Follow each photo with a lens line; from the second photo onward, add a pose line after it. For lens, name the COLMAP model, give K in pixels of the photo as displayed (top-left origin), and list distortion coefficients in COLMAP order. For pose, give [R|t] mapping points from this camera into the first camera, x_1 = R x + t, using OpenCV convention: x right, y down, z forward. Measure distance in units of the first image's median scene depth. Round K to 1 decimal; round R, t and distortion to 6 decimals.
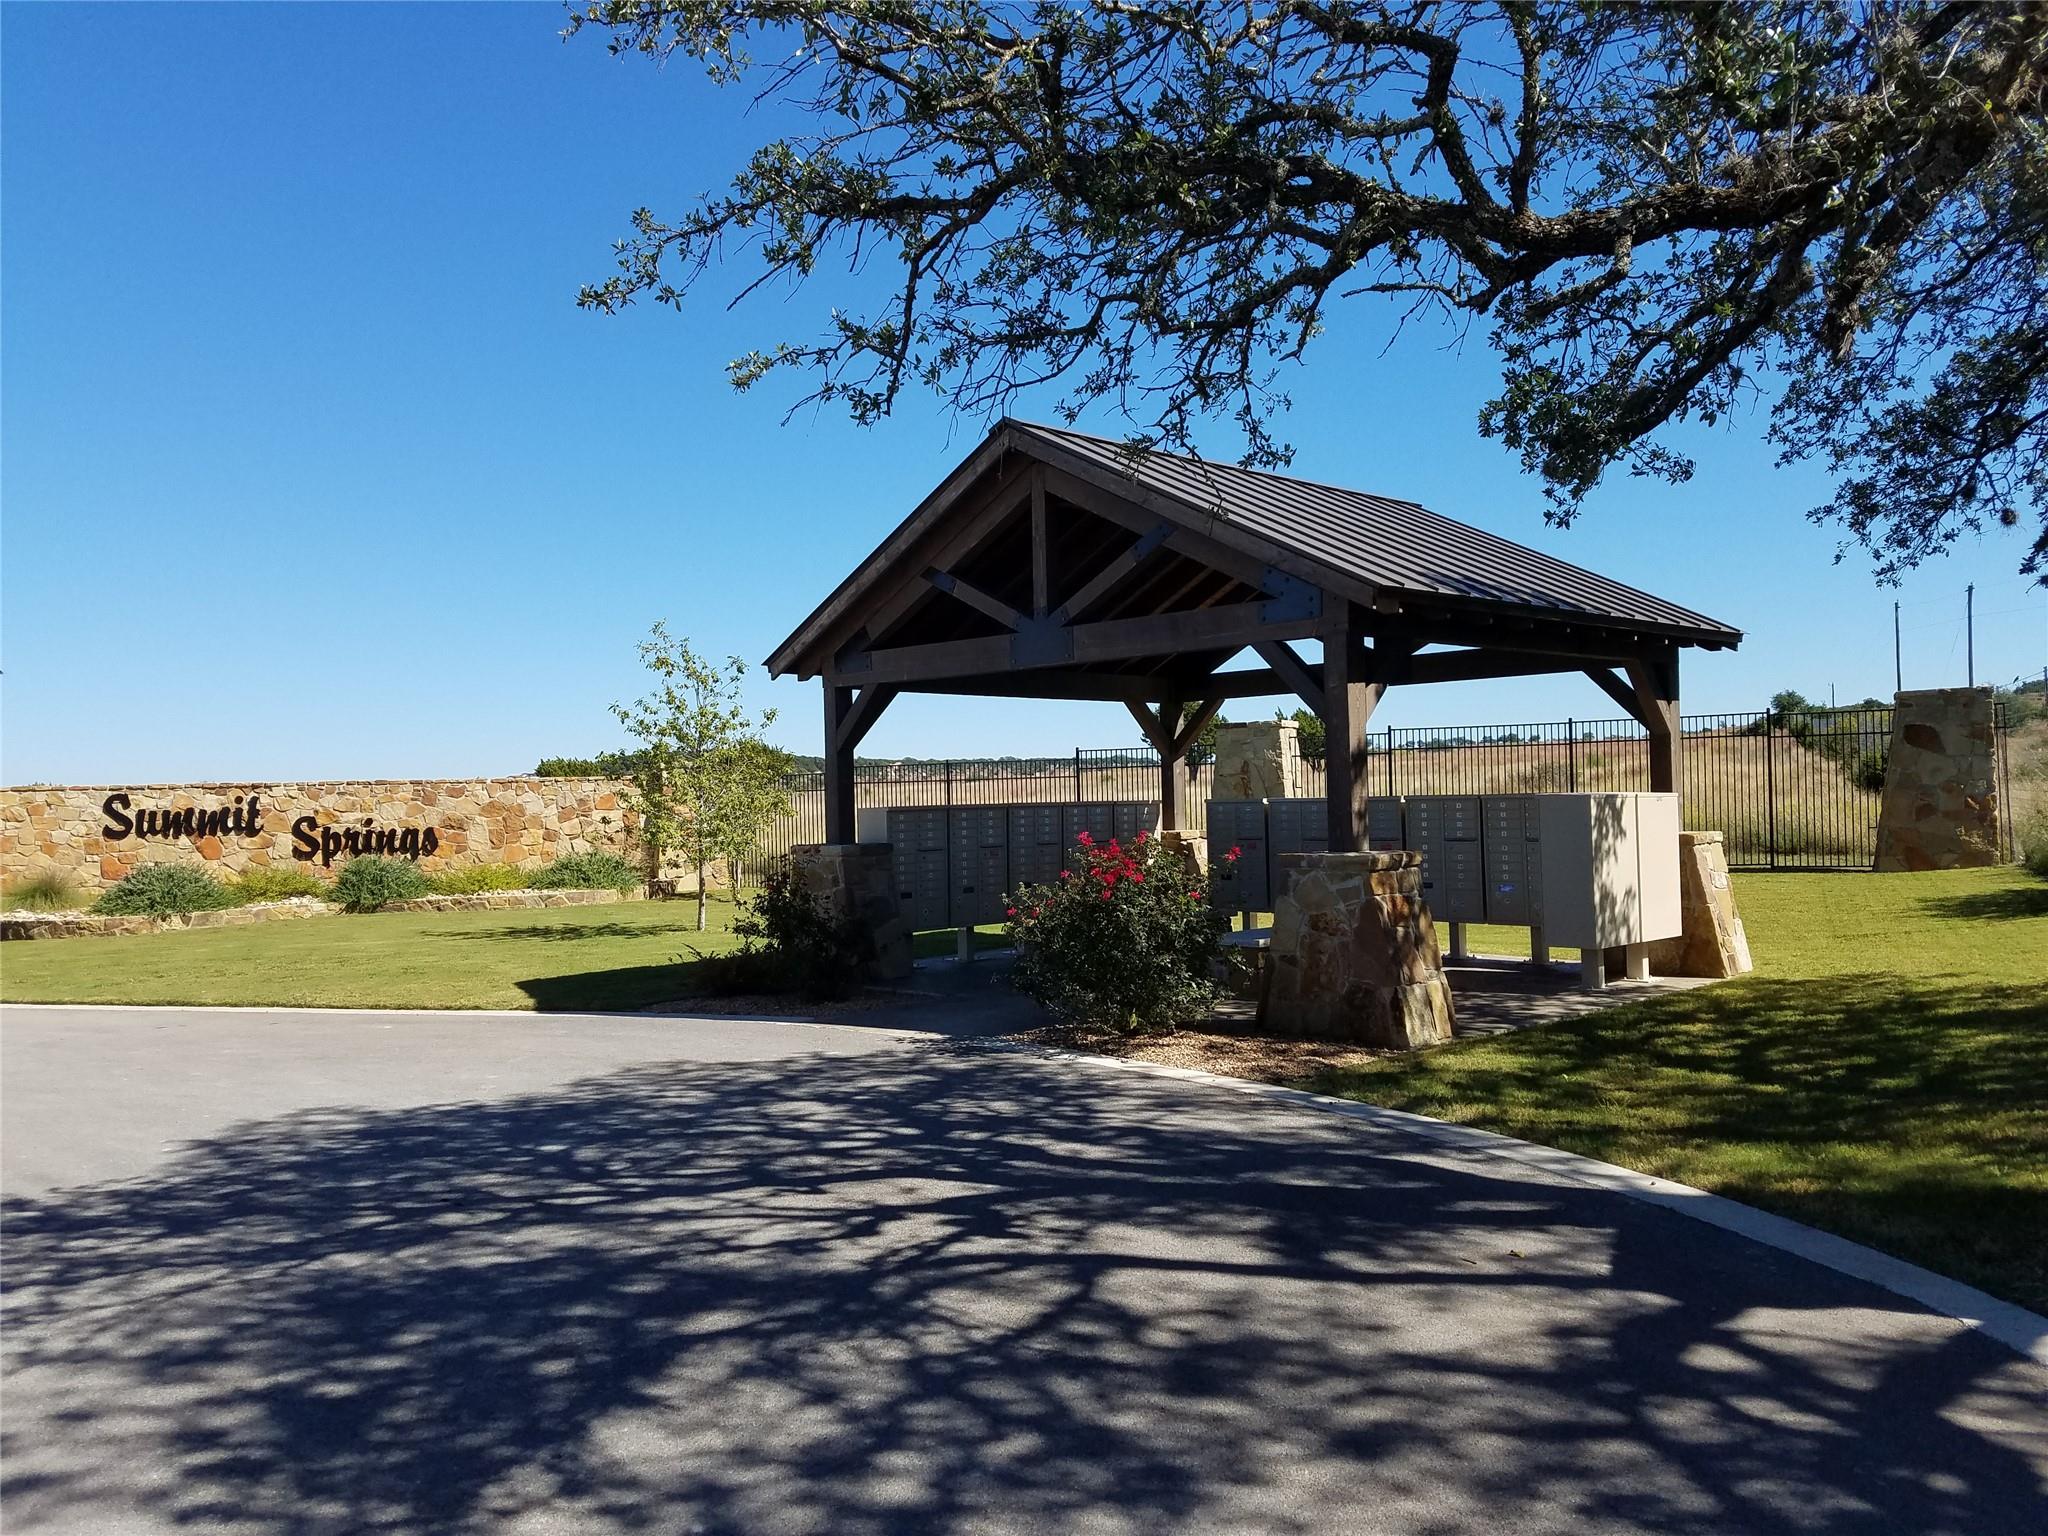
lens RADIAL K [[1574.6, 0, 1001.7], [0, 1574.6, 795.4], [0, 0, 1]] dist [0.165256, -0.239634]
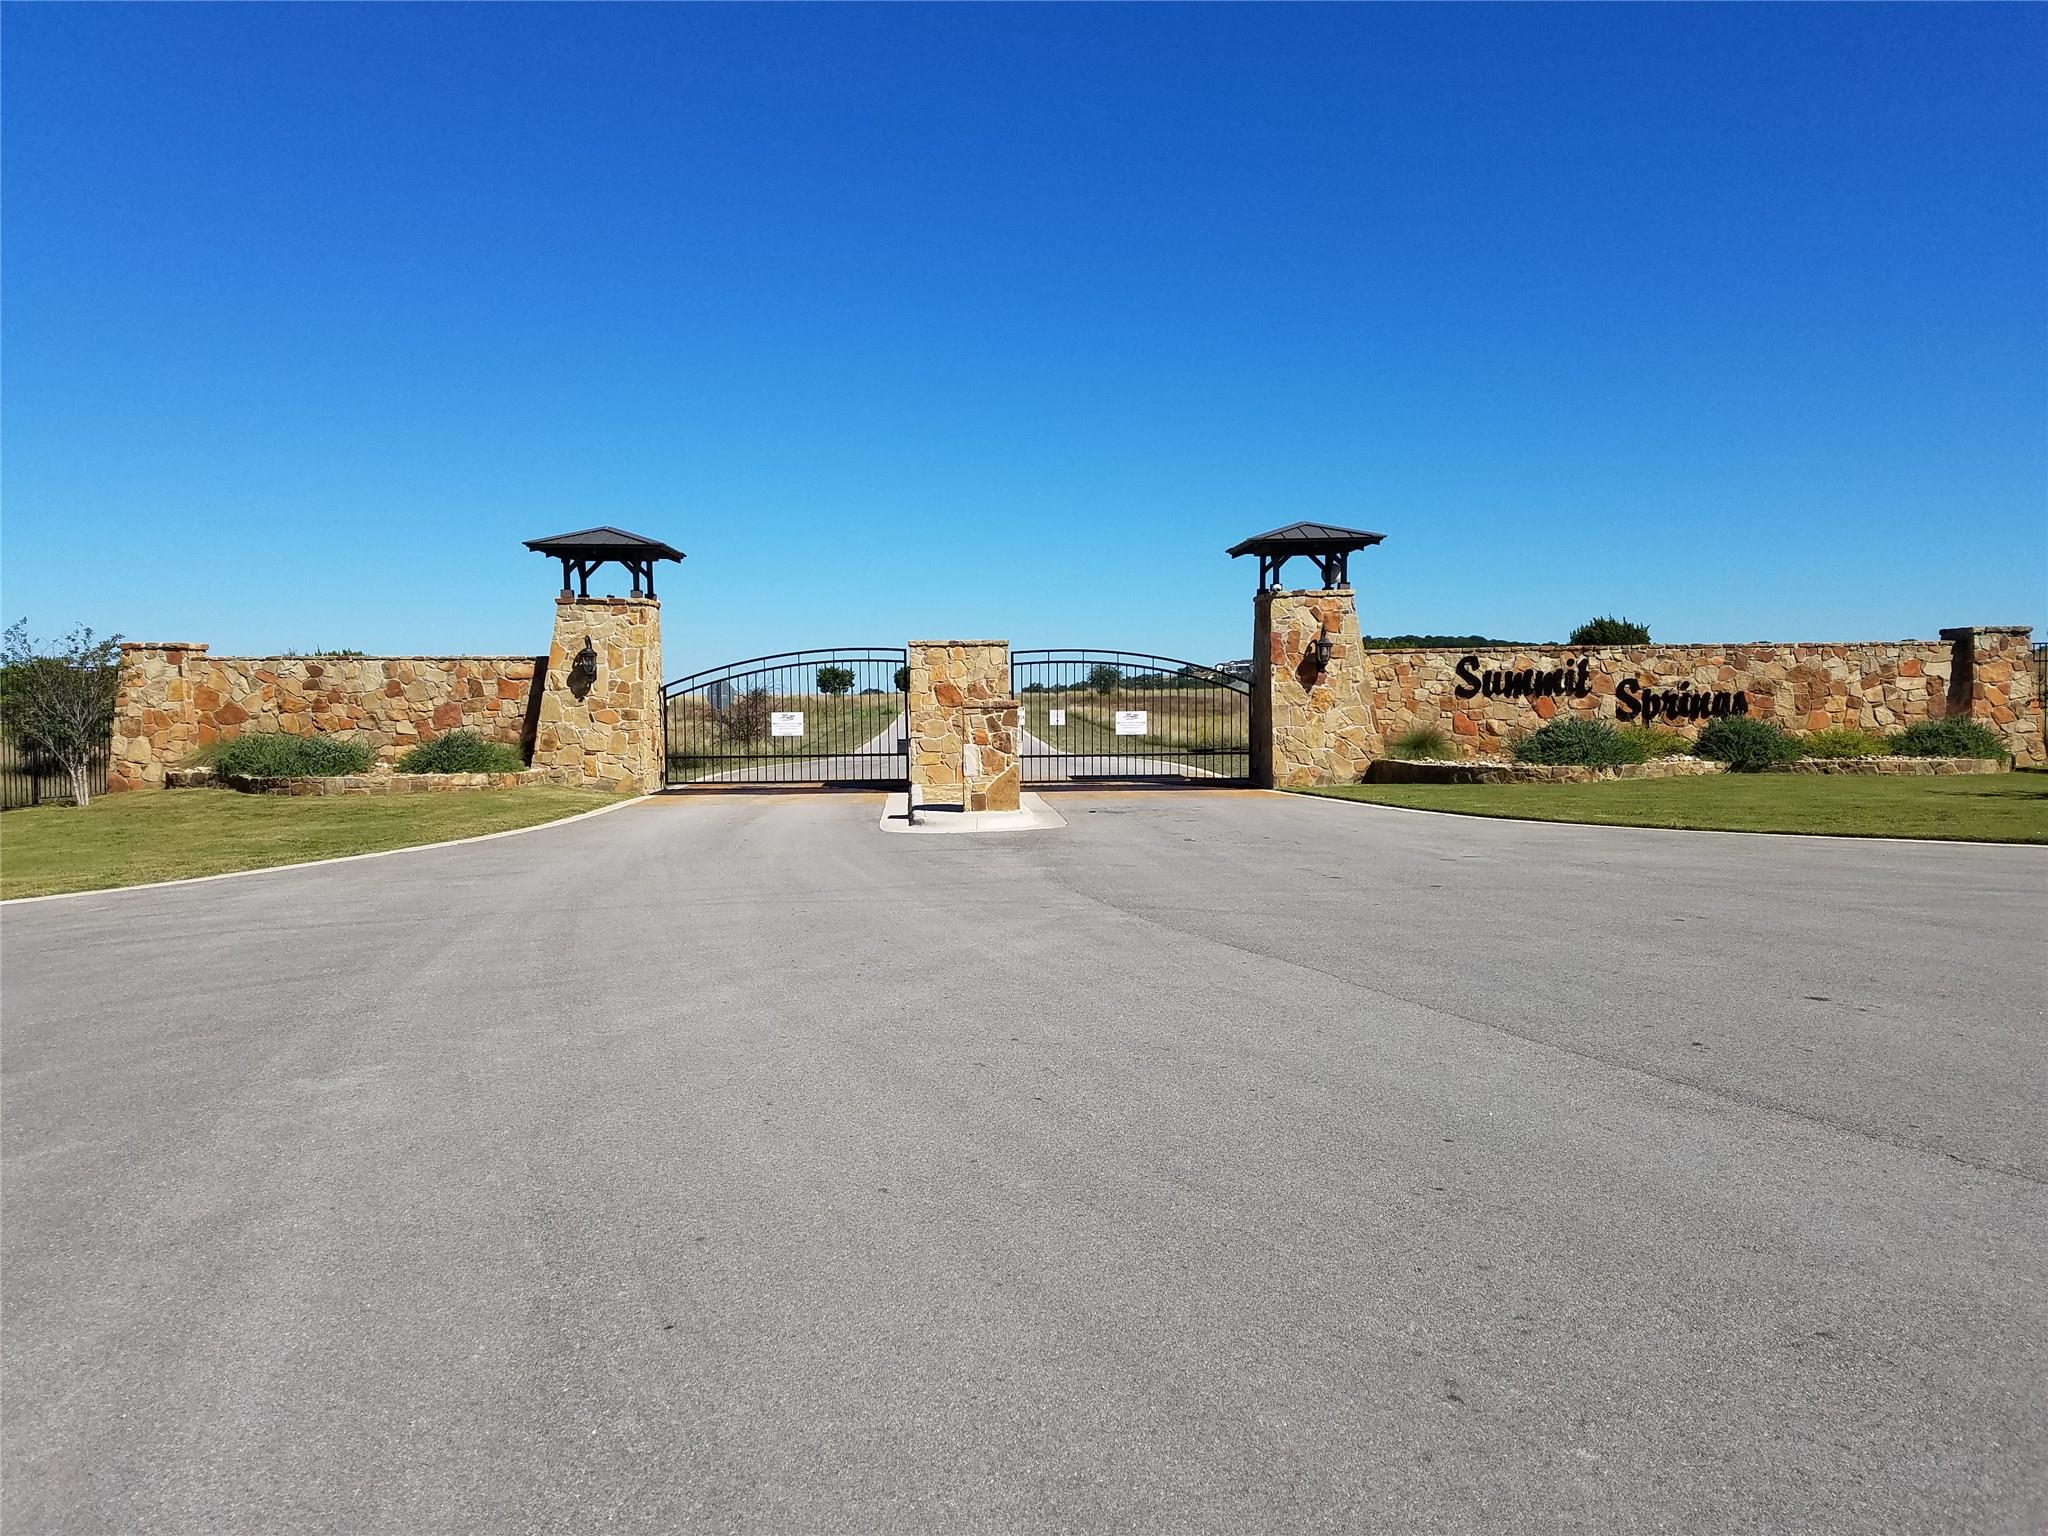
lens RADIAL K [[1574.6, 0, 985.1], [0, 1574.6, 772.3], [0, 0, 1]] dist [0.165256, -0.239634]
pose [[0.906729, 0.035528, -0.420214, -0.377352], [-0.011866, 0.998200, 0.058791, 0.017452], [0.421546, -0.048321, 0.905519, -0.109448]]
